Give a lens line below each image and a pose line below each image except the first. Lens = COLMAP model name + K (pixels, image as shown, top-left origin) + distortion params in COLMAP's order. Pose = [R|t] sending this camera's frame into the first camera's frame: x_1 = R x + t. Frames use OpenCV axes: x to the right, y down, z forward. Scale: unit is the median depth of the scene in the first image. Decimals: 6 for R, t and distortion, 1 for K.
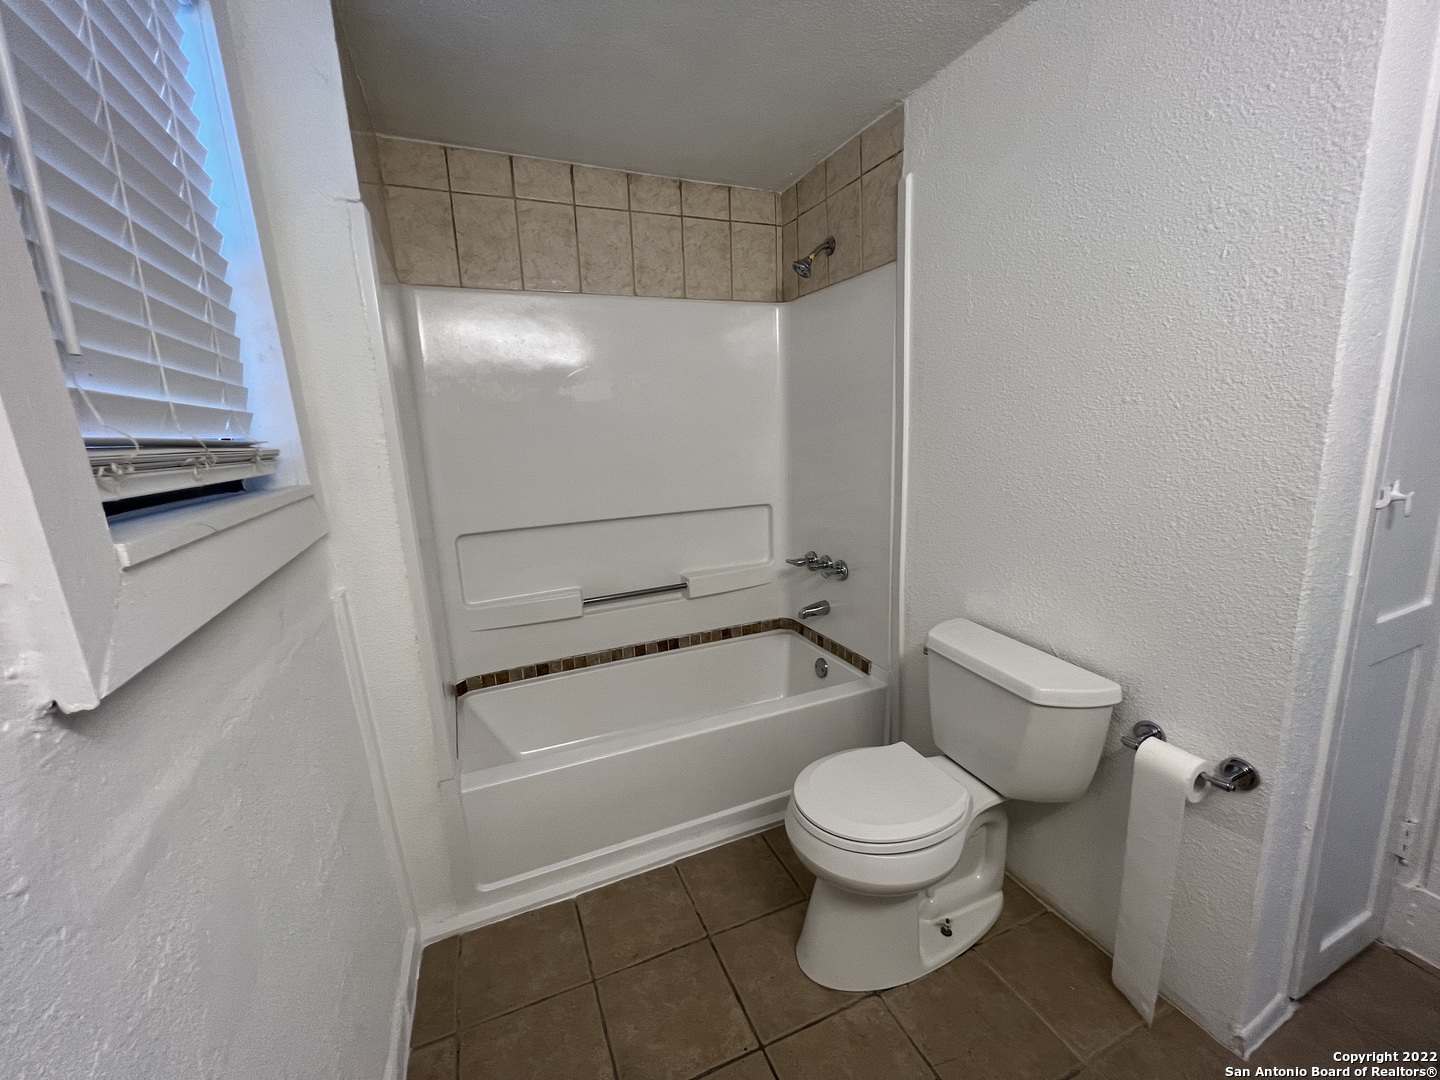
lens RADIAL K [[578.2, 0, 716.6], [0, 578.2, 538.1], [0, 0, 1]] dist [0.000156, 0.000337]
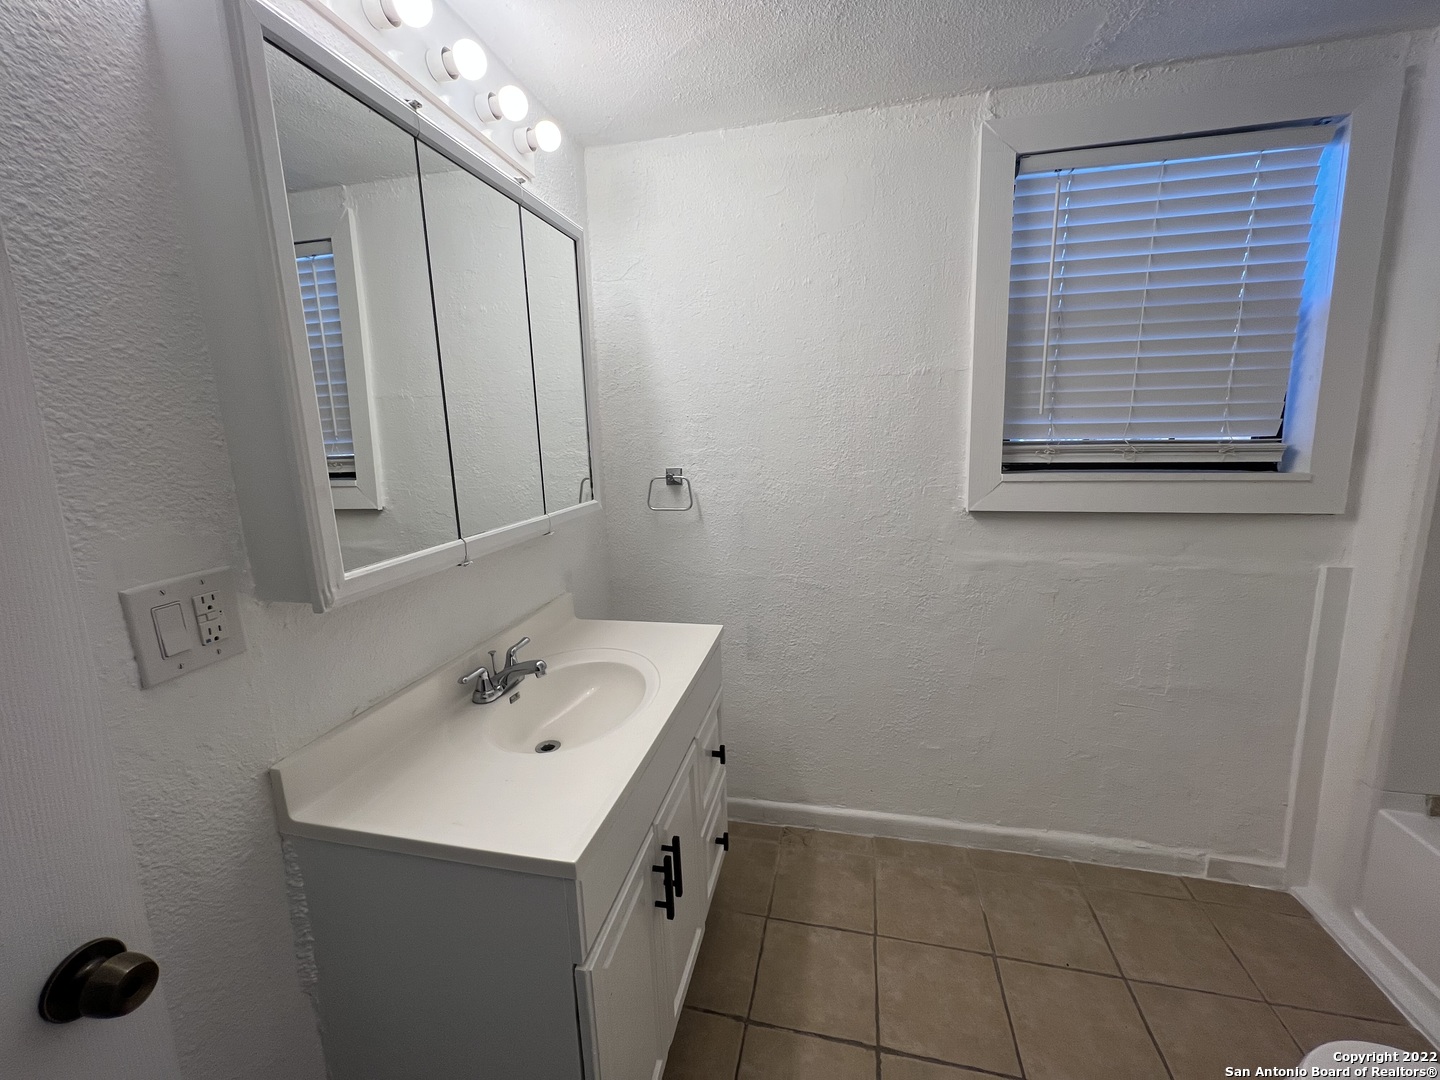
lens RADIAL K [[583.3, 0, 720.0], [0, 583.3, 540.0], [0, 0, 1]] dist [-0.001565, -0.000281]
pose [[-0.592990, 0.195483, -0.781121, 0.631773], [-0.105701, 0.942791, 0.316185, -0.124812], [0.798242, 0.270059, -0.538402, 0.381717]]
